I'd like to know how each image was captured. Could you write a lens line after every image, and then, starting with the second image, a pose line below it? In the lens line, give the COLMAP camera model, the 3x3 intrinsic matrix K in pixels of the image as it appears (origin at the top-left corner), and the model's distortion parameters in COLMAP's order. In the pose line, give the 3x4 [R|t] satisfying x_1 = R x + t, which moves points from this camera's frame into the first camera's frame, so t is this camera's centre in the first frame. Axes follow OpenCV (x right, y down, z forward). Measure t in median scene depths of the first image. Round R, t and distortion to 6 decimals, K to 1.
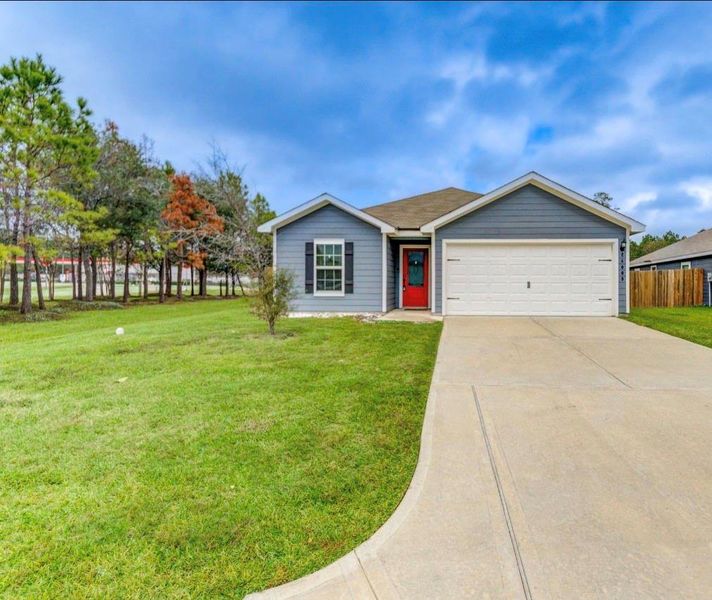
lens RADIAL K [[416.9, 0, 359.1], [0, 416.9, 292.1], [0, 0, 1]] dist [-0.003189, -0.002410]
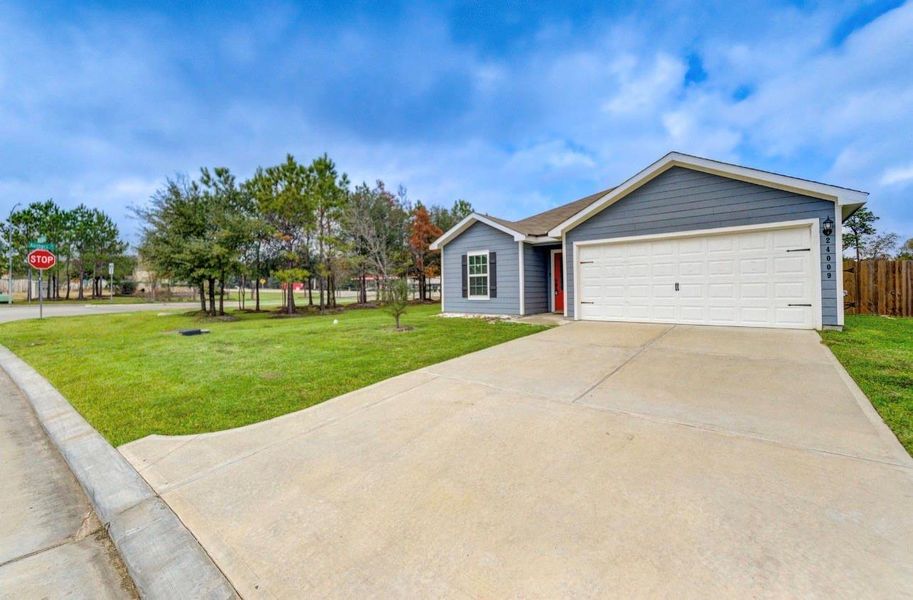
lens RADIAL K [[386.1, 0, 436.8], [0, 386.1, 295.5], [0, 0, 1]] dist [-0.008309, -0.002067]
pose [[0.772326, -0.006169, -0.635196, 0.522477], [0.001110, 0.999964, -0.008362, 0.006020], [0.635225, 0.005753, 0.772305, 0.097036]]
